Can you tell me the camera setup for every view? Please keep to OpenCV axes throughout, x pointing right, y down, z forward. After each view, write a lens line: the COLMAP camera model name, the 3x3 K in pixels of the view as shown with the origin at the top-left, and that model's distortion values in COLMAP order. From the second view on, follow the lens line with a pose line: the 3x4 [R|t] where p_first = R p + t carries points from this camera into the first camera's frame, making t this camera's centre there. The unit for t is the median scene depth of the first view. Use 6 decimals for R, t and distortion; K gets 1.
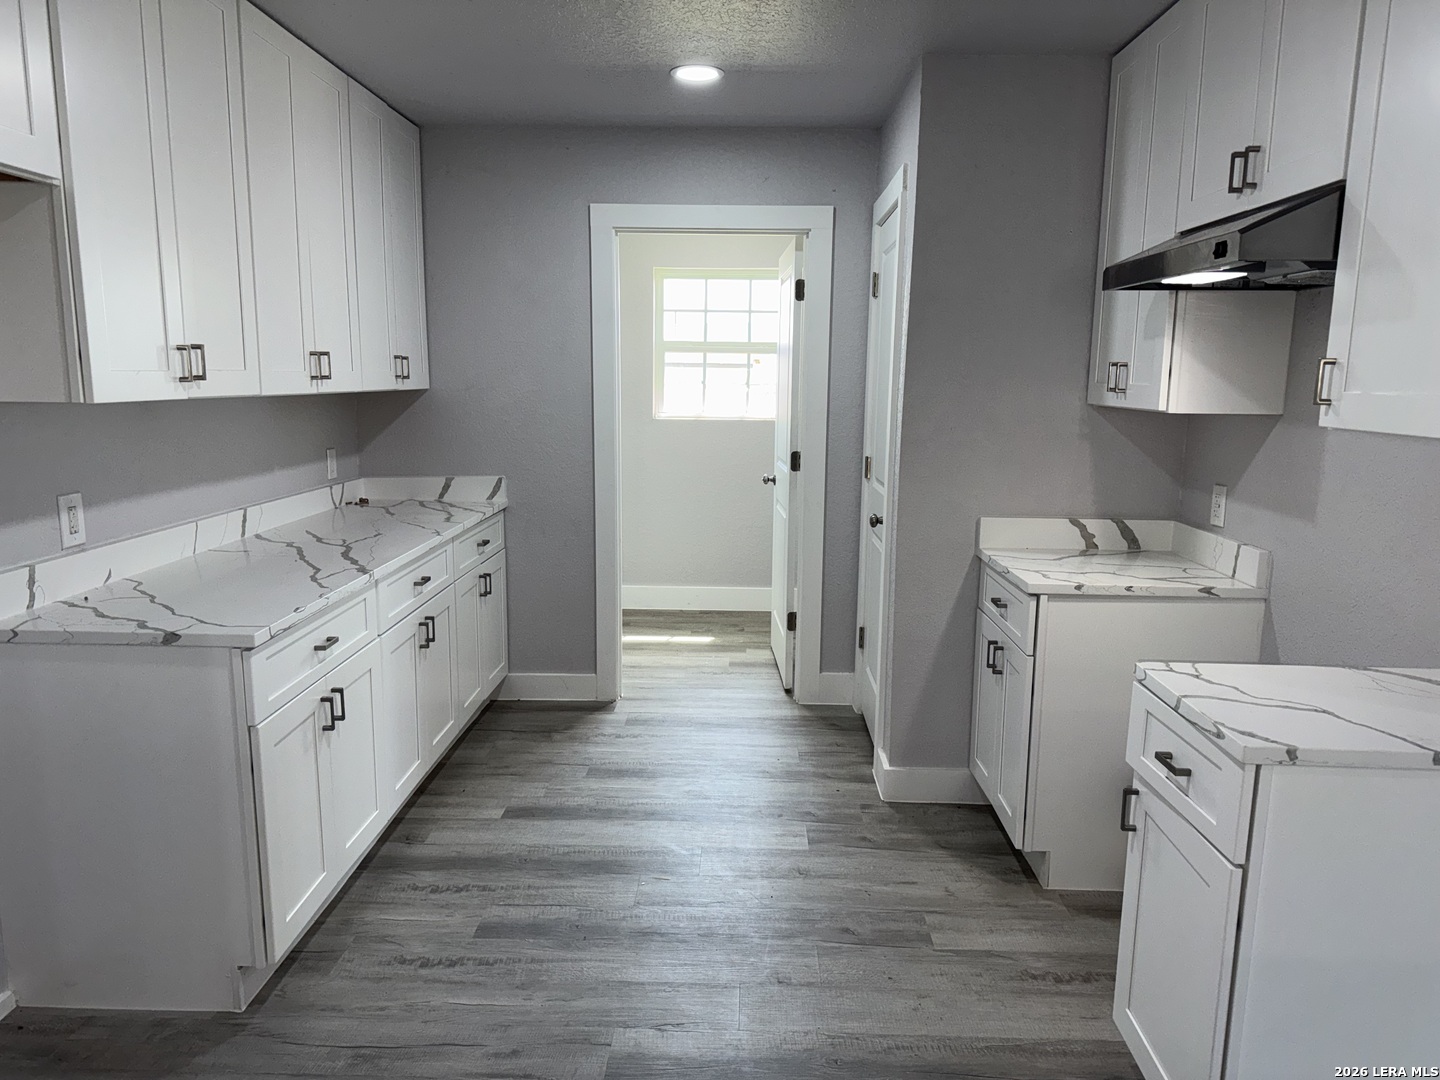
lens RADIAL K [[1013.4, 0, 717.2], [0, 1013.4, 551.8], [0, 0, 1]] dist [0.038942, -0.030844]
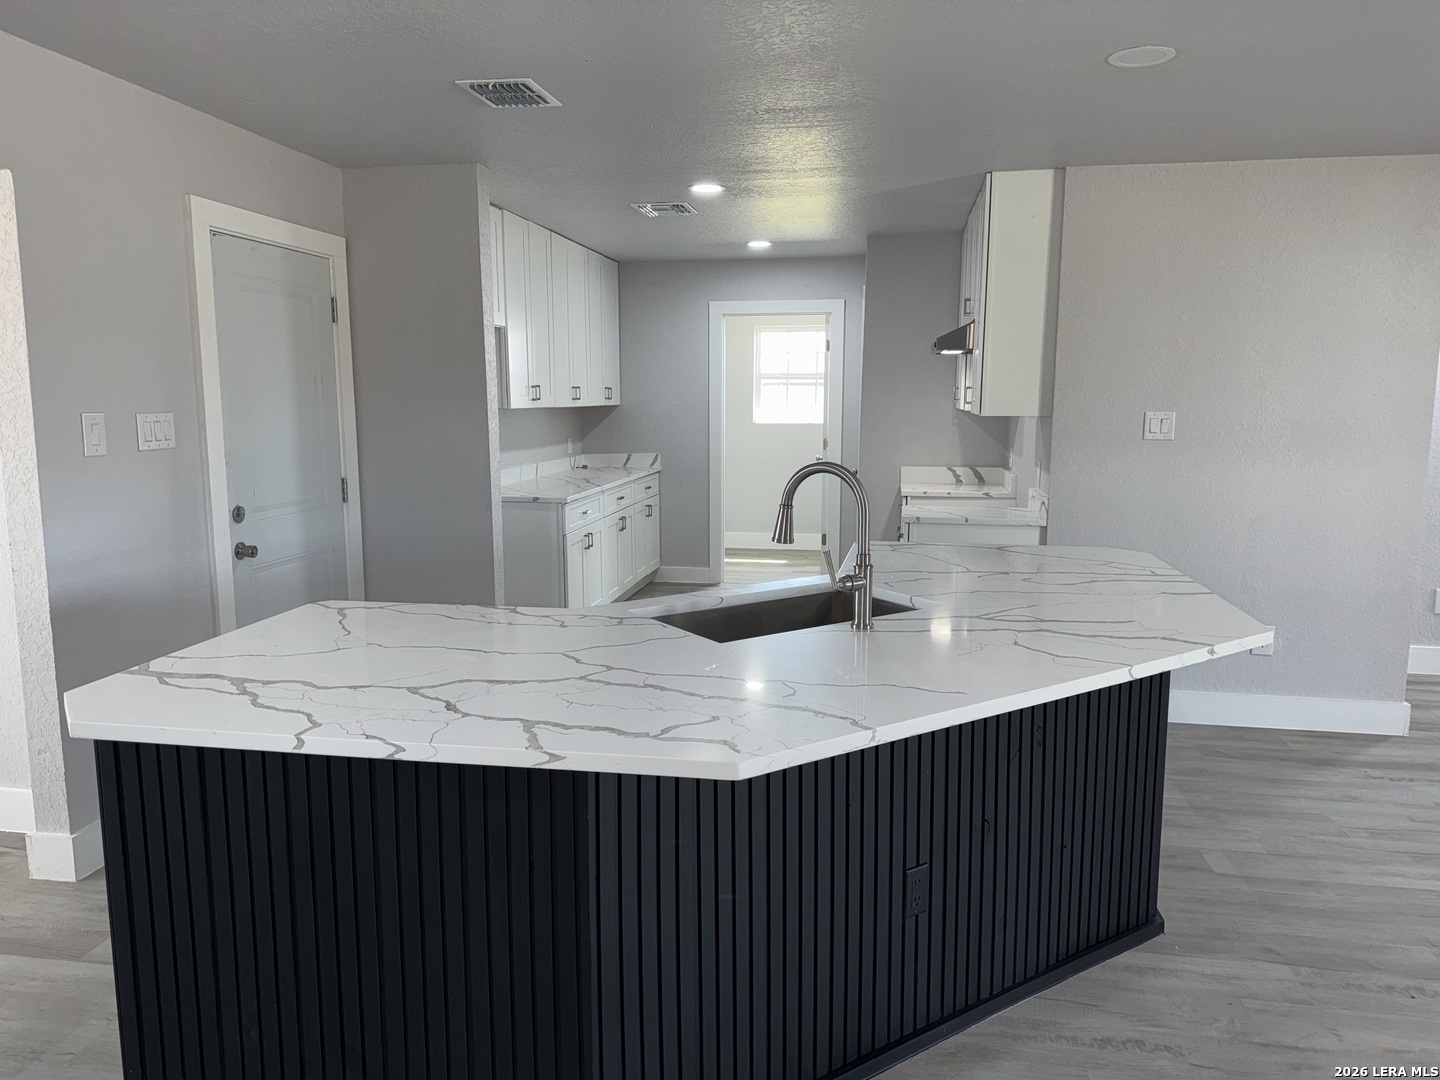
lens RADIAL K [[1013.4, 0, 717.1], [0, 1013.4, 548.2], [0, 0, 1]] dist [0.038942, -0.030844]
pose [[0.989848, 0.009183, -0.141834, 0.171923], [-0.012343, 0.999694, -0.021421, 0.153910], [0.141594, 0.022954, 0.989659, -0.886346]]
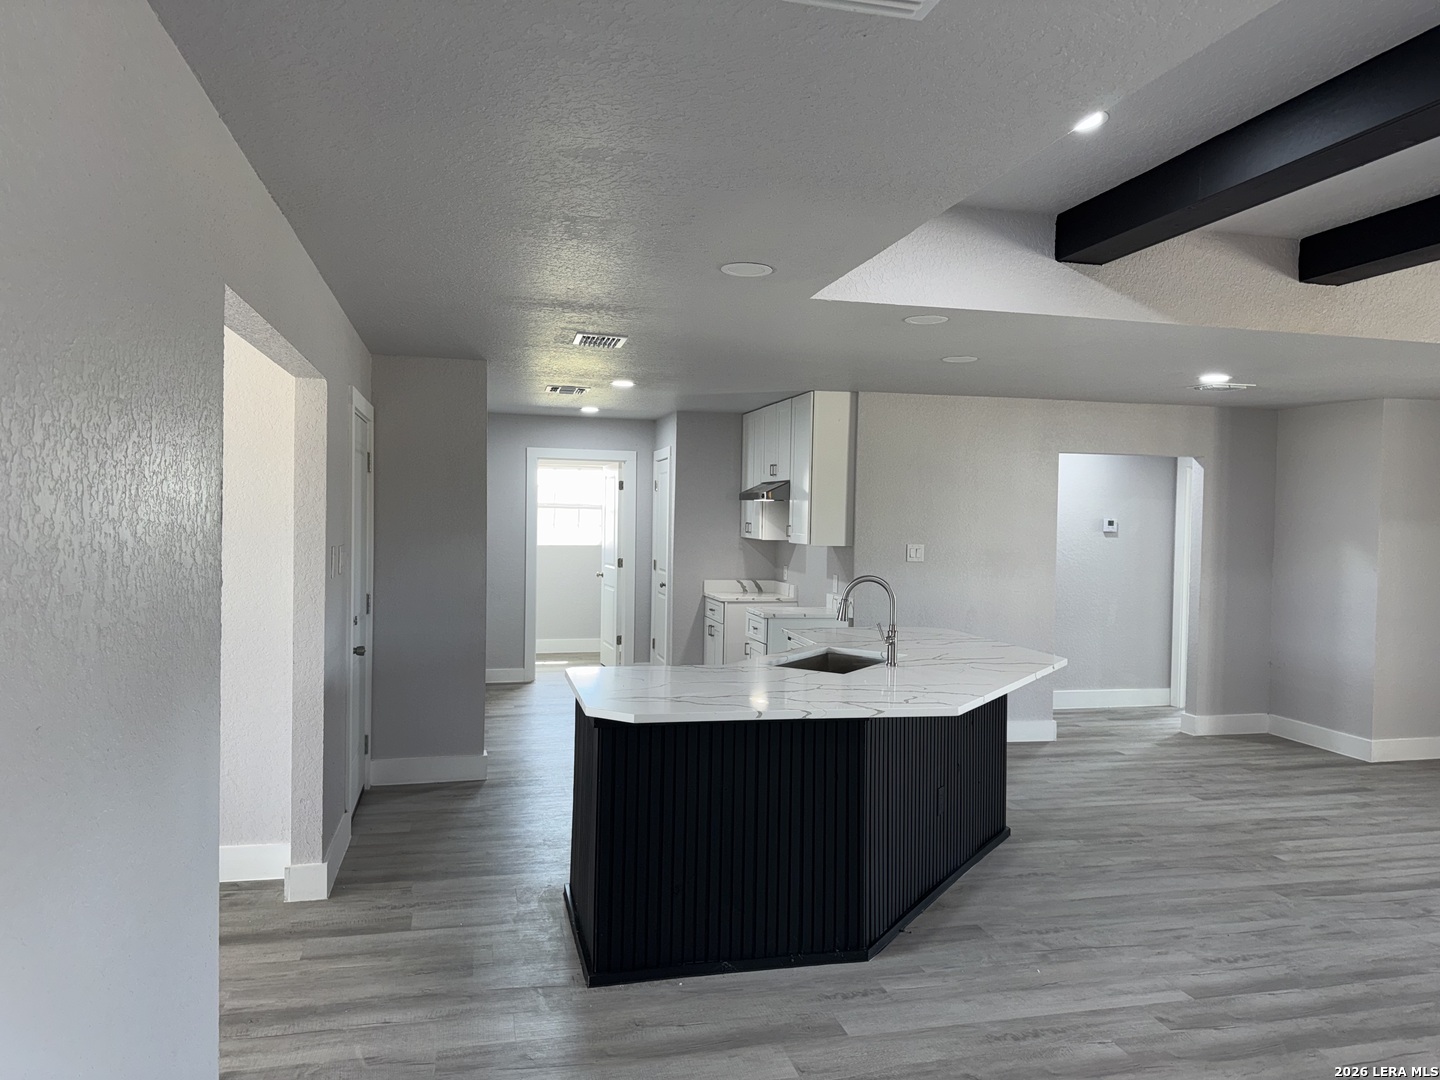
lens RADIAL K [[1013.4, 0, 708.9], [0, 1013.4, 527.3], [0, 0, 1]] dist [0.038942, -0.030844]
pose [[0.966828, 0.000308, 0.255430, -0.353754], [0.039072, 0.988053, -0.149082, 0.198758], [-0.252424, 0.154117, 0.955264, -1.357962]]
